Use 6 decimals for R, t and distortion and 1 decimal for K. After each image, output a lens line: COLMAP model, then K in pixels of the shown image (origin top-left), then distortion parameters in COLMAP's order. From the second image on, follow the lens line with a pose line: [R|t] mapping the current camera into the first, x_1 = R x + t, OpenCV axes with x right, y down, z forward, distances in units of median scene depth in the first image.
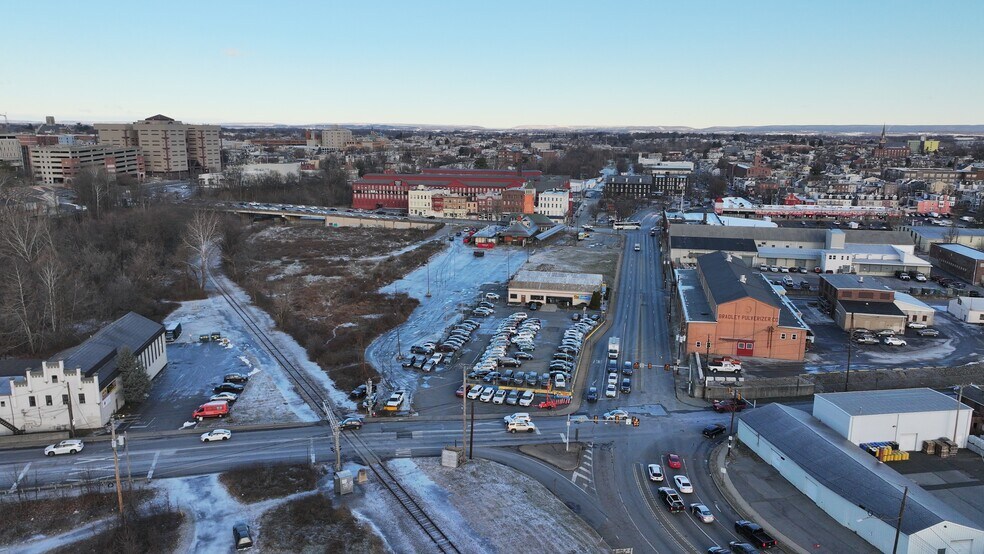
lens RADIAL K [[694.3, 0, 492.0], [0, 694.3, 277.0], [0, 0, 1]] dist [0.007816, 0.004665]
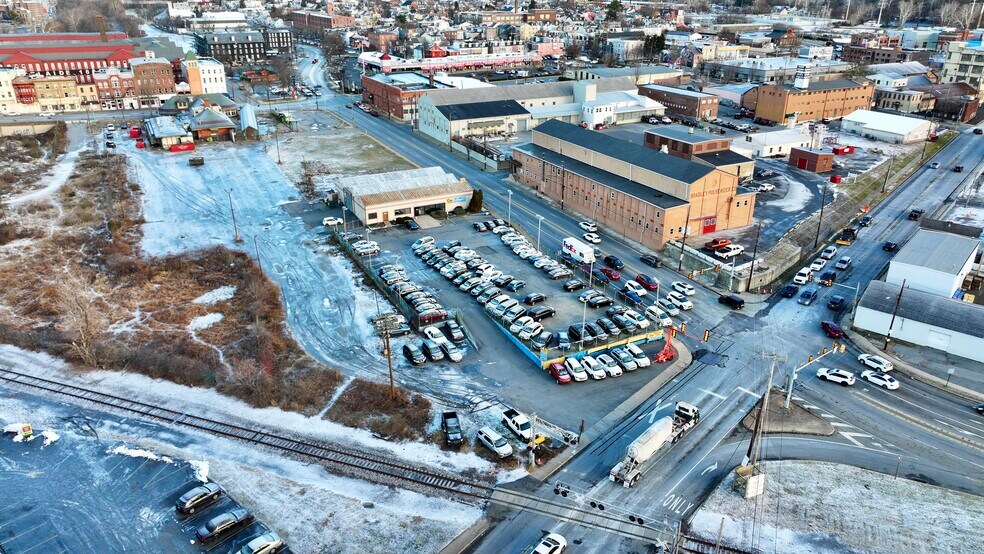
lens RADIAL K [[694.3, 0, 492.0], [0, 694.3, 277.0], [0, 0, 1]] dist [0.007816, 0.004665]
pose [[0.769288, -0.258143, 0.584430, -0.260436], [0.134930, 0.959752, 0.246314, -0.060983], [-0.624492, -0.110629, 0.773157, 0.276634]]
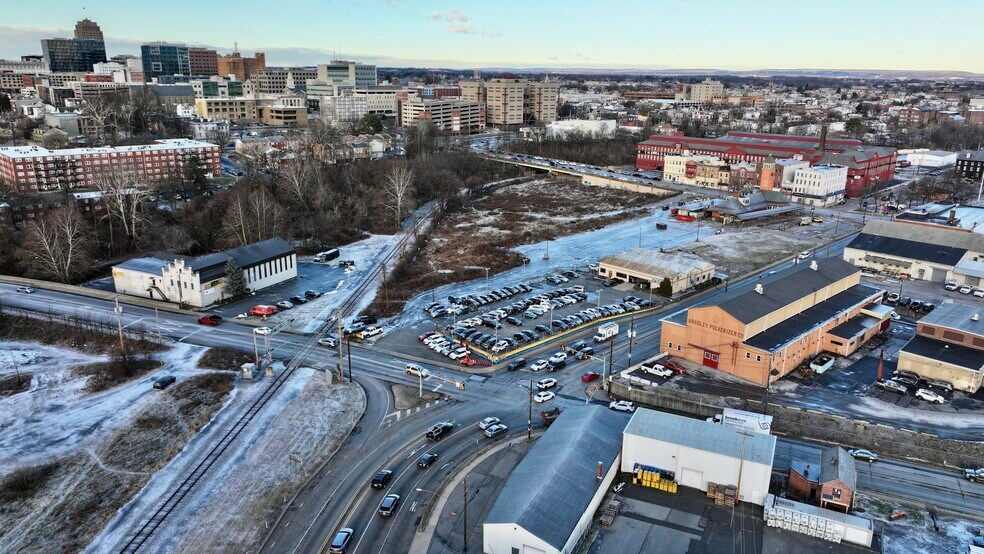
lens RADIAL K [[694.3, 0, 492.0], [0, 694.3, 277.0], [0, 0, 1]] dist [0.007816, 0.004665]
pose [[0.824802, 0.161024, -0.542008, 0.373838], [-0.121295, 0.986664, 0.108544, -0.045127], [0.552258, -0.023785, 0.833334, 0.031546]]
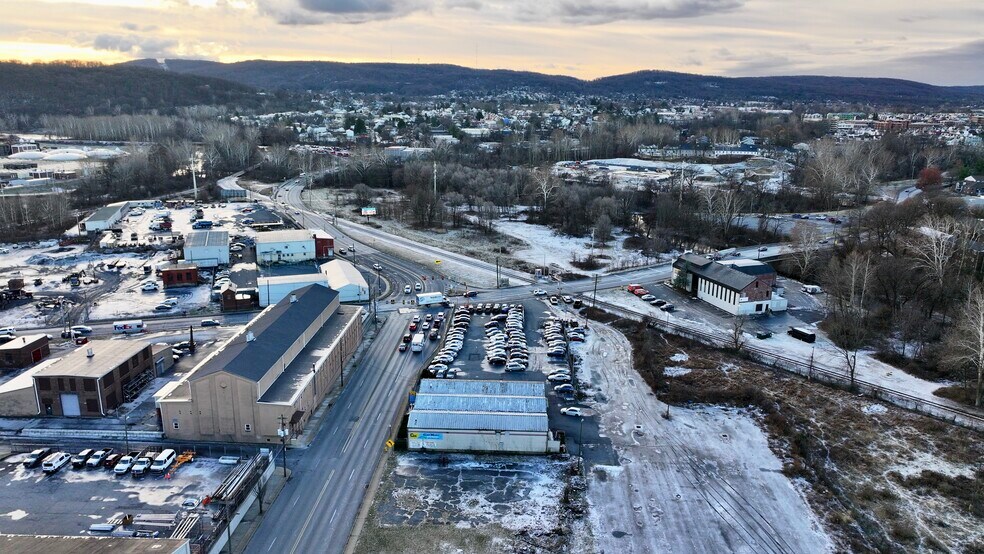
lens RADIAL K [[694.3, 0, 492.0], [0, 694.3, 277.0], [0, 0, 1]] dist [0.007816, 0.004665]
pose [[-0.984349, 0.025646, -0.174355, 0.166611], [-0.054639, 0.896190, 0.440292, -0.332835], [0.167547, 0.442928, -0.880763, 1.296663]]
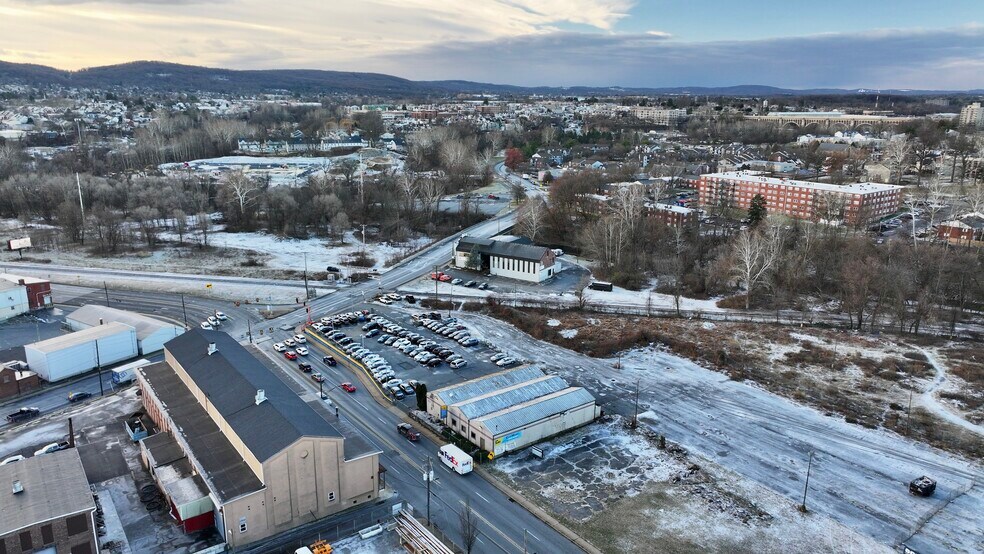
lens RADIAL K [[694.3, 0, 492.0], [0, 694.3, 277.0], [0, 0, 1]] dist [0.007816, 0.004665]
pose [[-0.656924, 0.181304, -0.731834, 0.492593], [-0.165164, 0.912475, 0.374314, -0.296269], [0.735644, 0.366768, -0.569481, 1.125085]]
